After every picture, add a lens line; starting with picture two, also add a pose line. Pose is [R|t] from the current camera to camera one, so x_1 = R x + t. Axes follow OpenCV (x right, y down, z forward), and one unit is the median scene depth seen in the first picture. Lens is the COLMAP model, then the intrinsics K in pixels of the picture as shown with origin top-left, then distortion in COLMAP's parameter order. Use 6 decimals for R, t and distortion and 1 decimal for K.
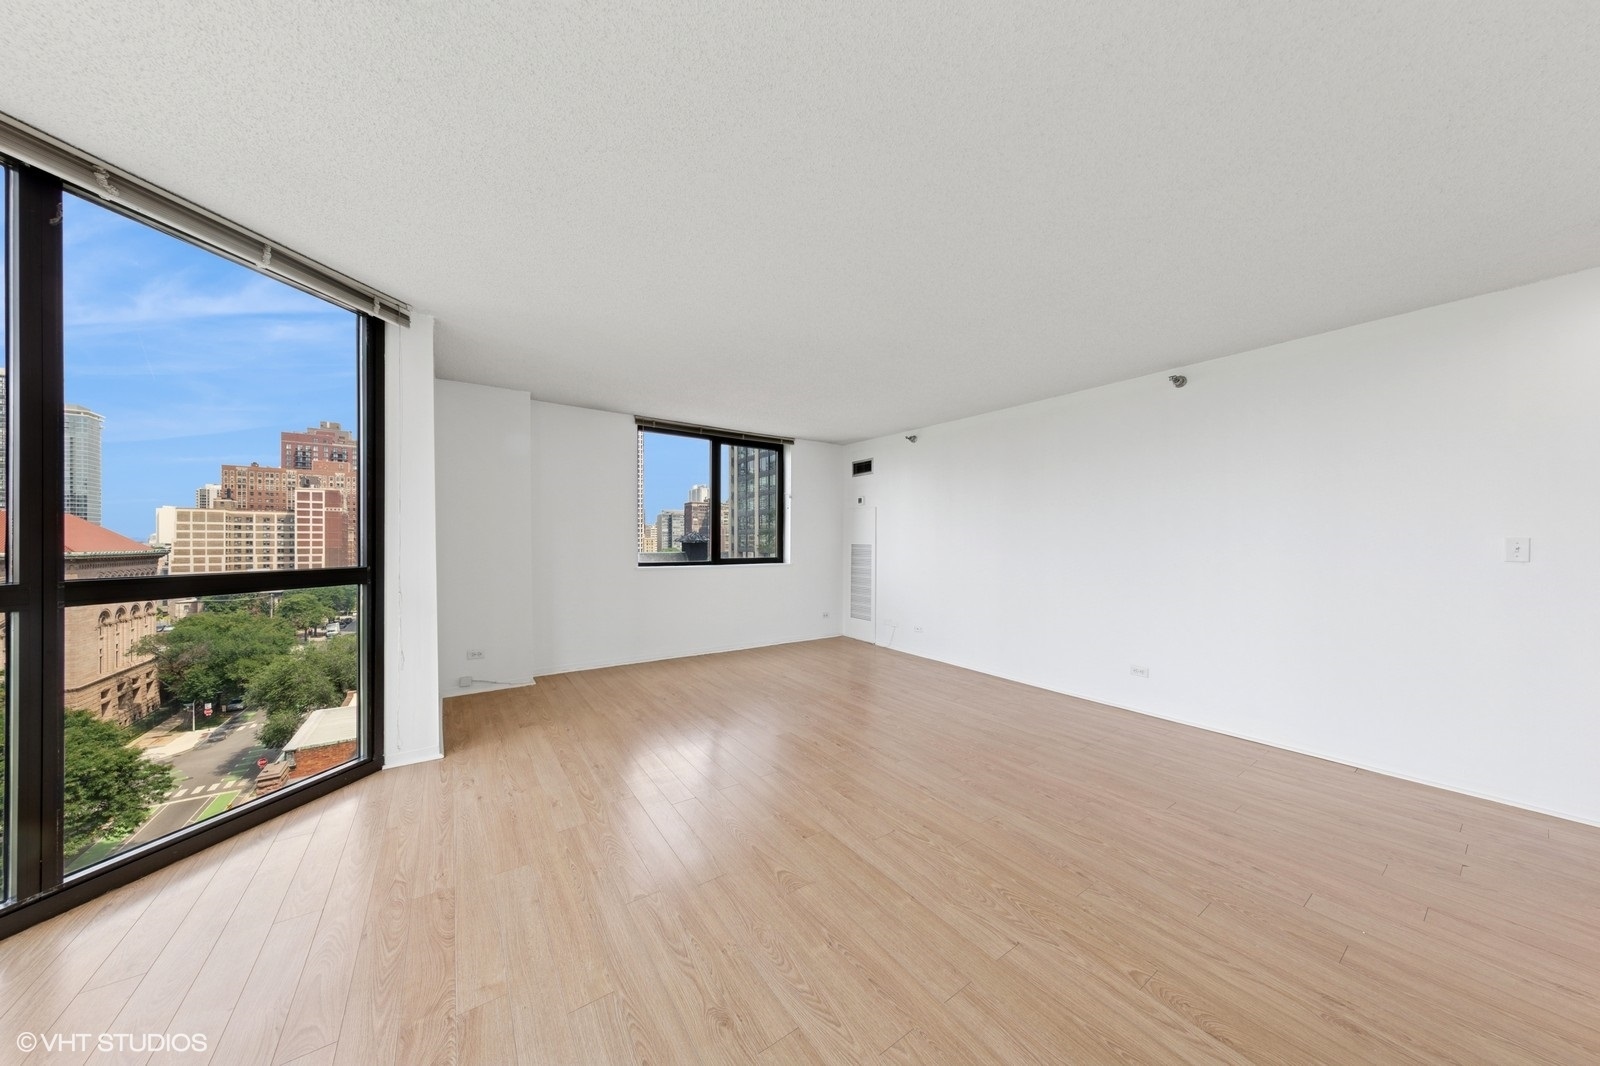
lens RADIAL K [[507.2, 0, 807.5], [0, 507.2, 544.0], [0, 0, 1]] dist [0.009995, -0.001738]
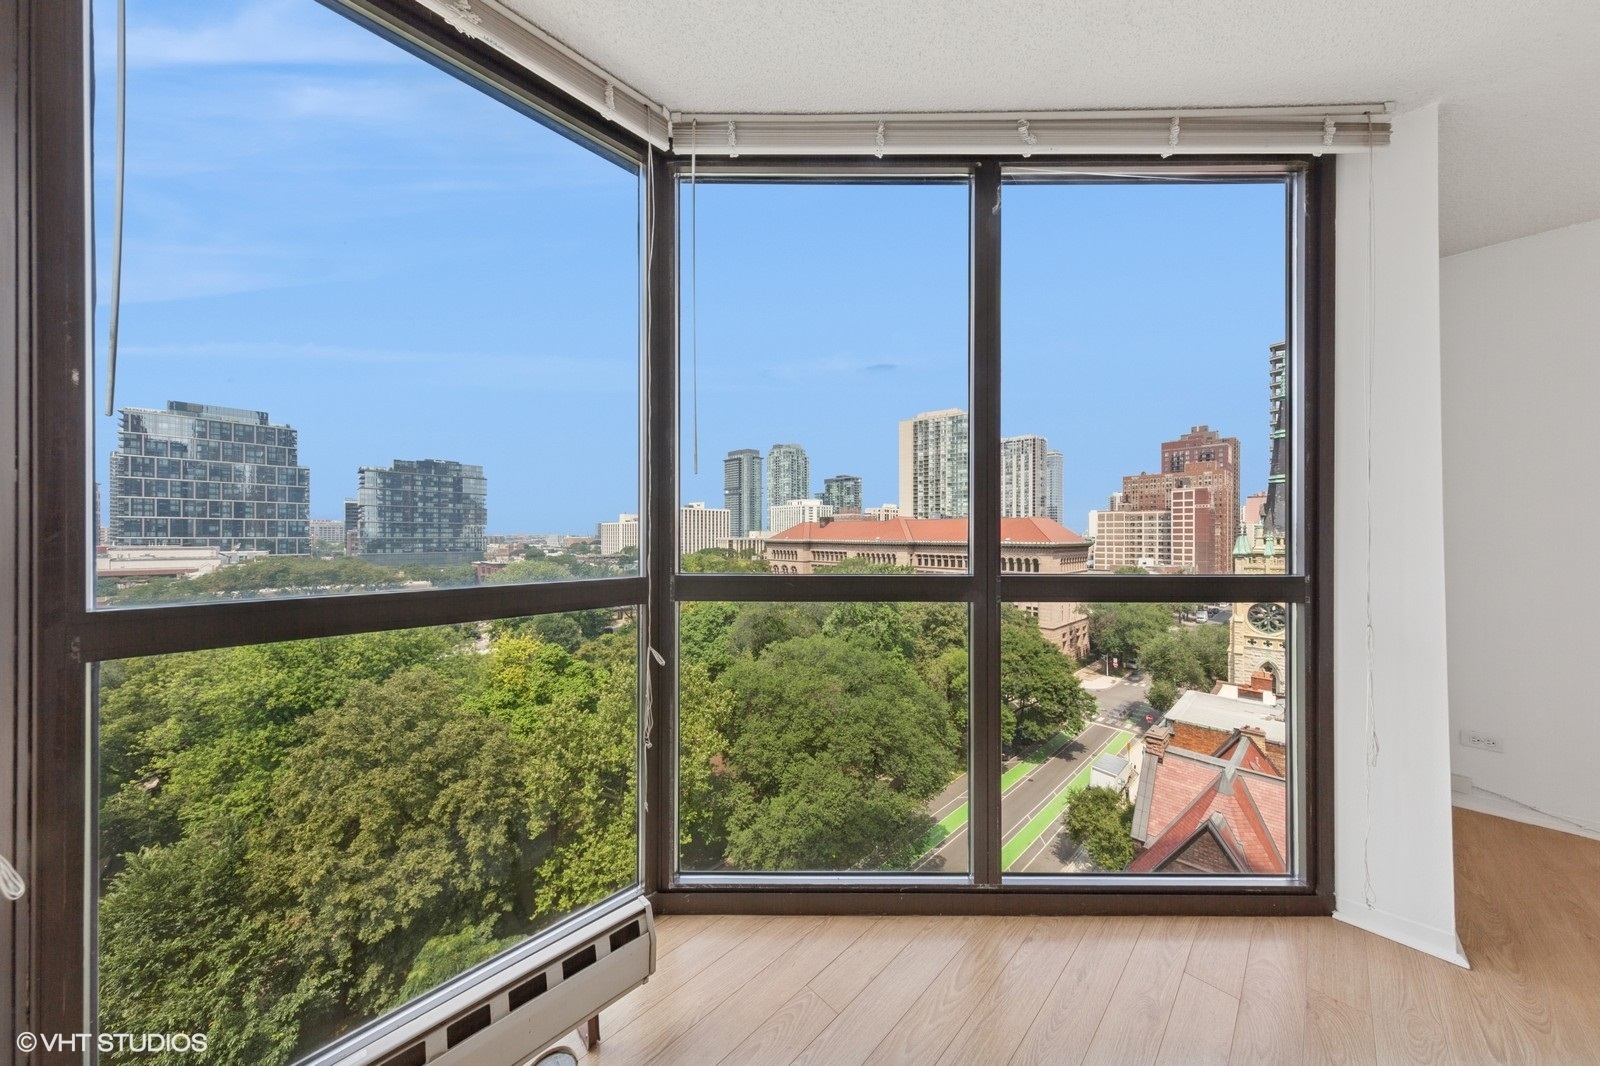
lens RADIAL K [[507.2, 0, 810.4], [0, 507.2, 531.1], [0, 0, 1]] dist [0.009995, -0.001738]
pose [[0.167291, -0.008689, -0.985869, -0.009767], [-0.005036, 0.999941, -0.009667, -0.000009], [0.985895, 0.006582, 0.167238, 0.008478]]
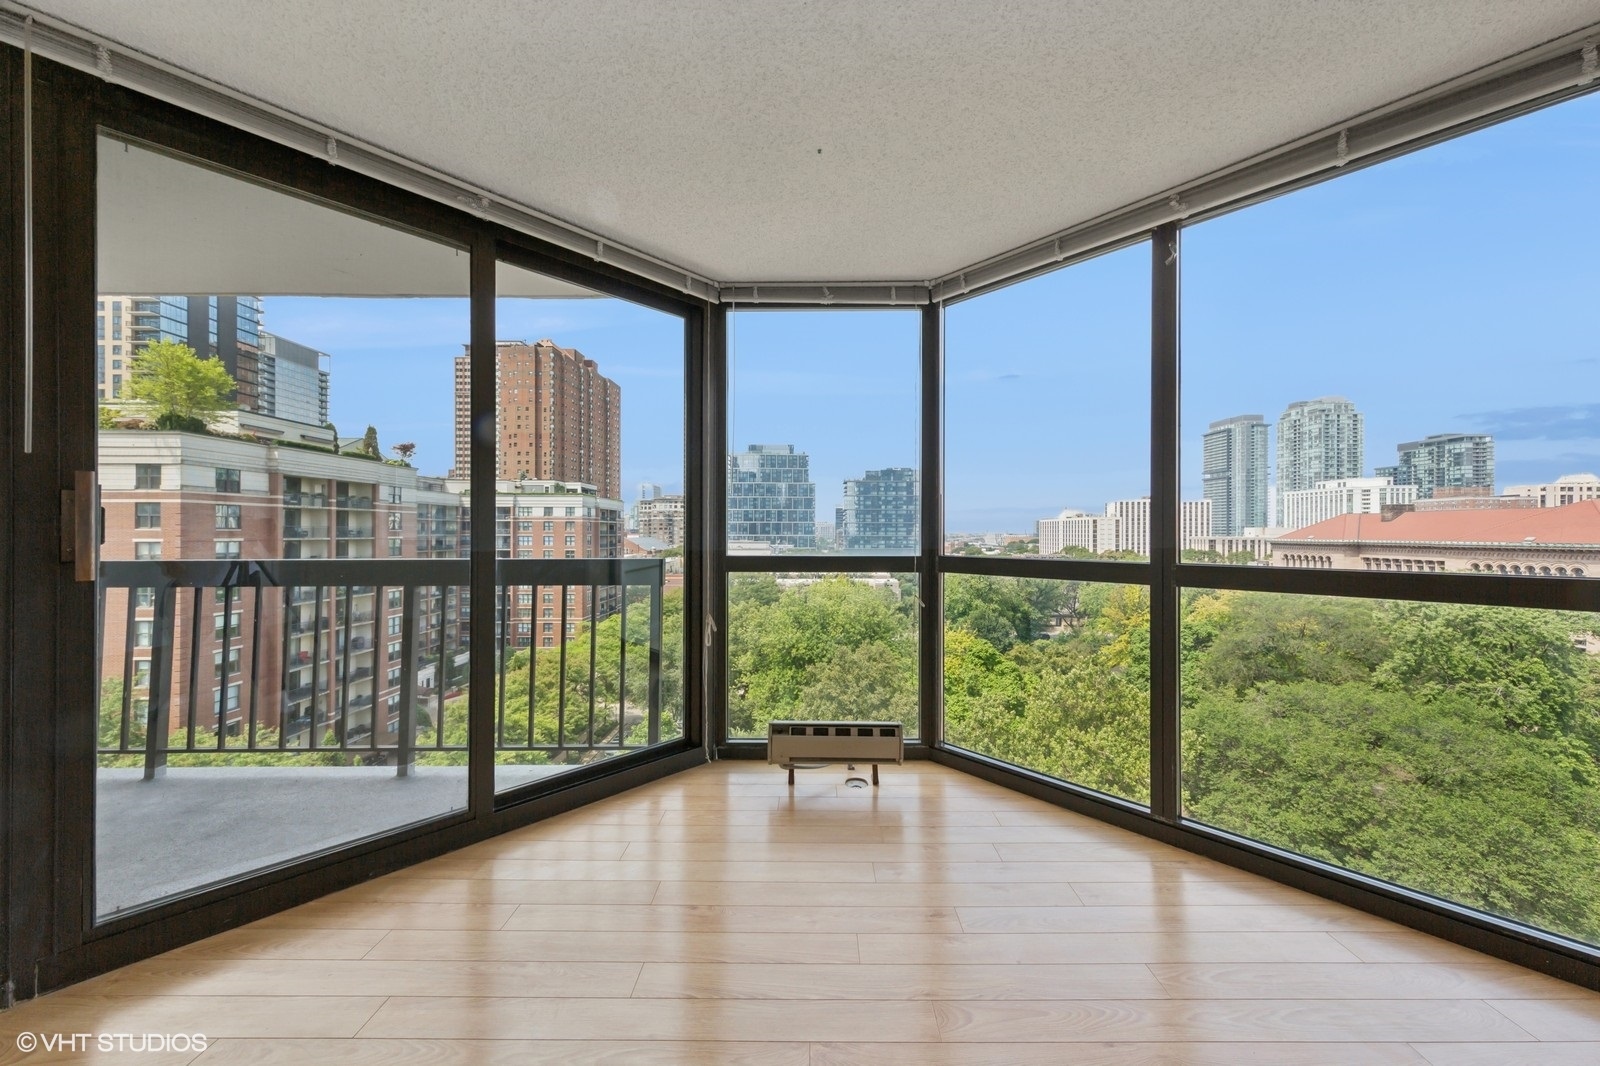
lens RADIAL K [[550.3, 0, 807.4], [0, 550.3, 531.7], [0, 0, 1]] dist [0.008791, -0.000620]
pose [[-0.583341, -0.003597, -0.812219, 0.001340], [-0.005159, 0.999986, -0.000723, 0.000046], [0.812211, 0.003768, -0.583352, 0.018752]]
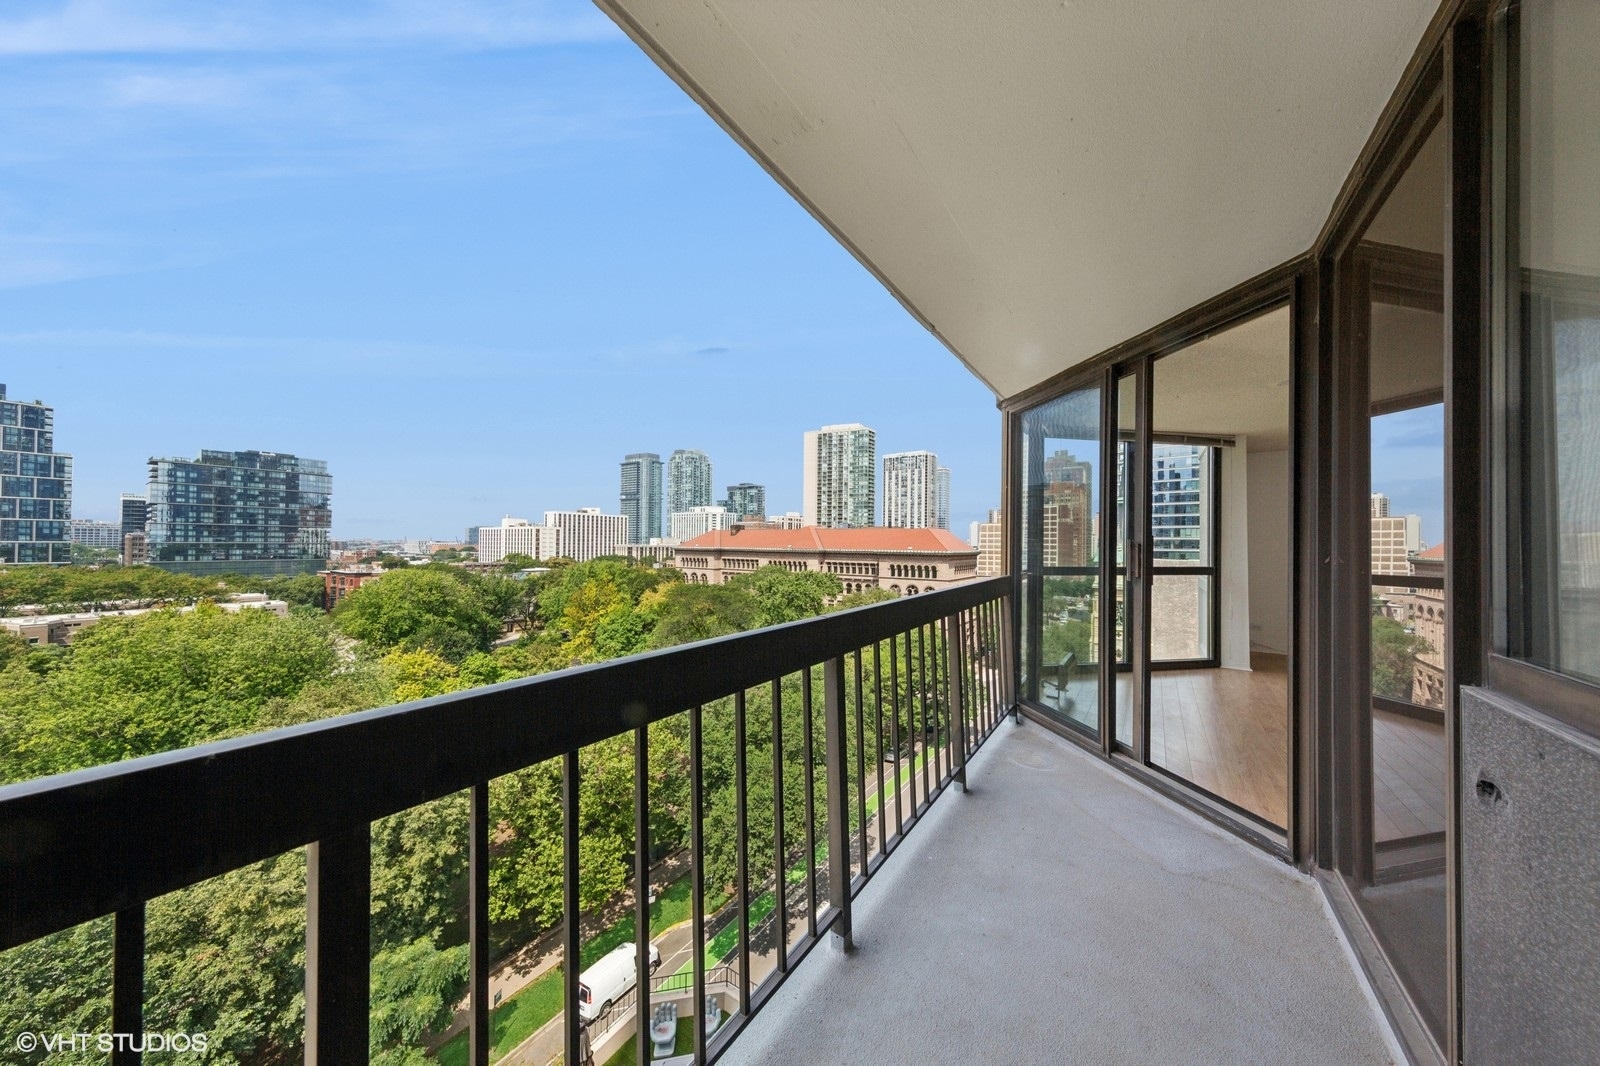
lens RADIAL K [[507.2, 0, 810.8], [0, 507.2, 541.3], [0, 0, 1]] dist [0.009995, -0.001738]
pose [[0.356479, -0.002690, -0.934300, 0.010145], [-0.011758, 0.999904, -0.007365, 0.000176], [0.934229, 0.013611, 0.356413, -0.024606]]
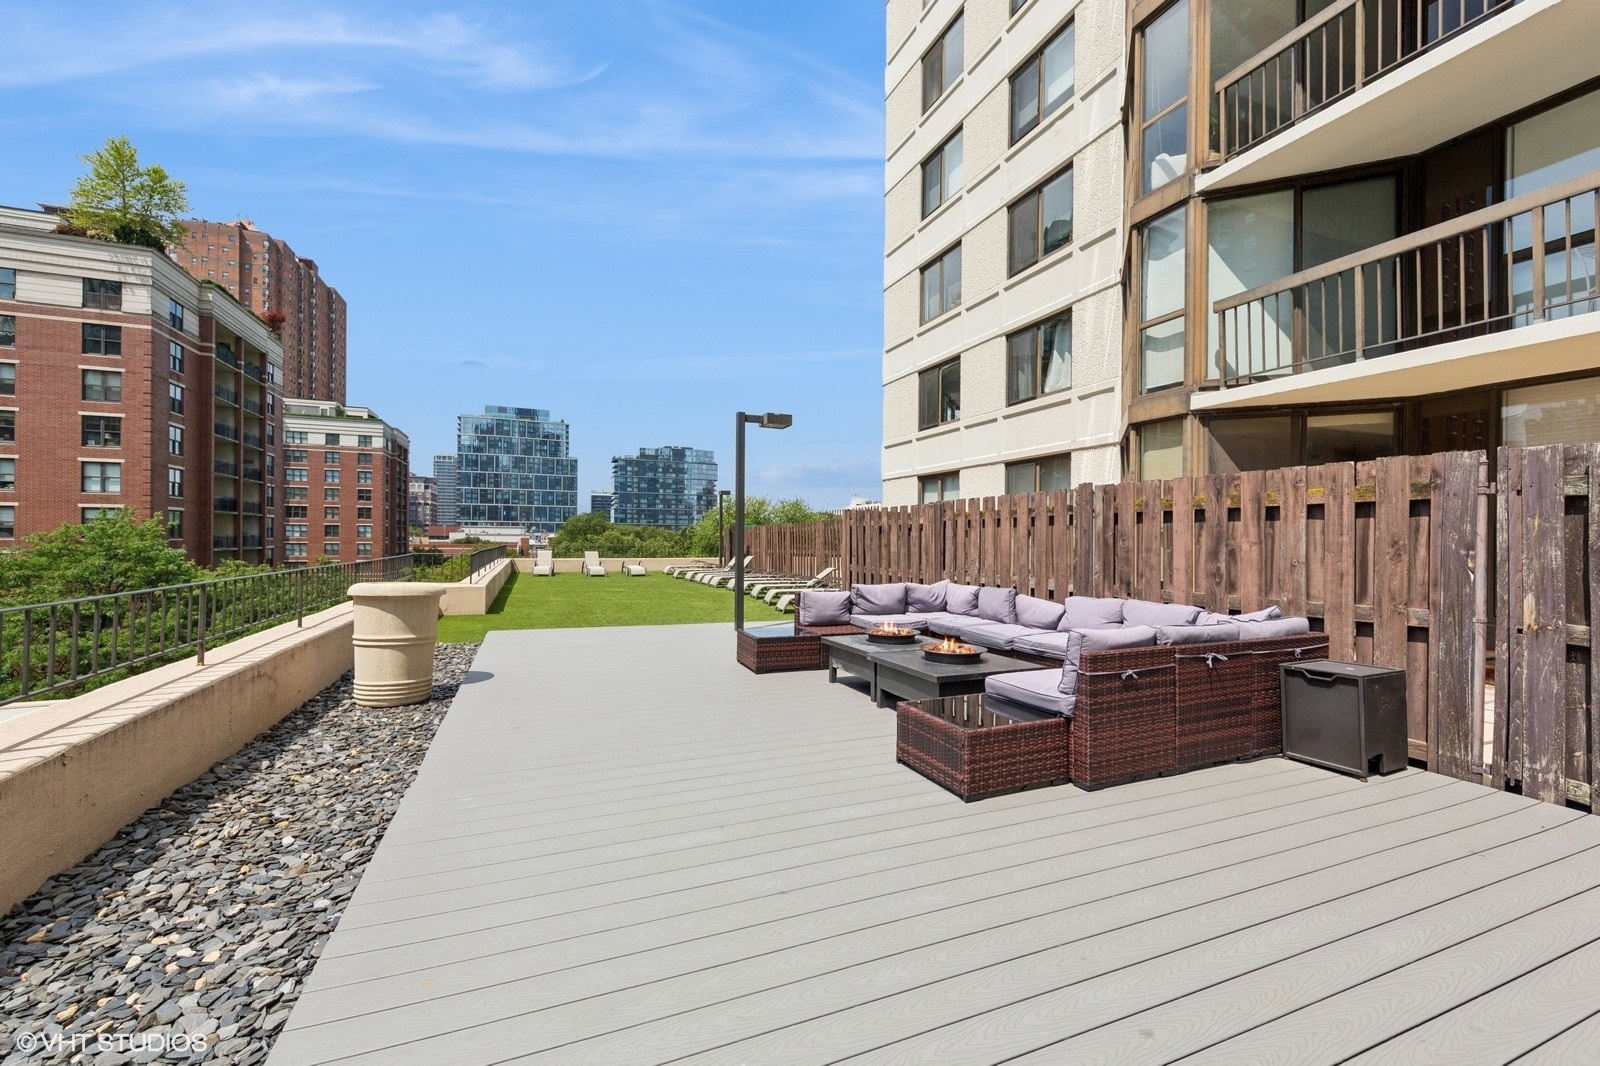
lens RADIAL K [[653.1, 0, 807.9], [0, 653.1, 538.6], [0, 0, 1]] dist [0.000940, -0.000295]
pose [[-0.219893, -0.000354, -0.975524, 0.231177], [-0.011393, 0.999933, 0.002206, 0.098839], [0.975457, 0.011599, -0.219883, -0.072990]]
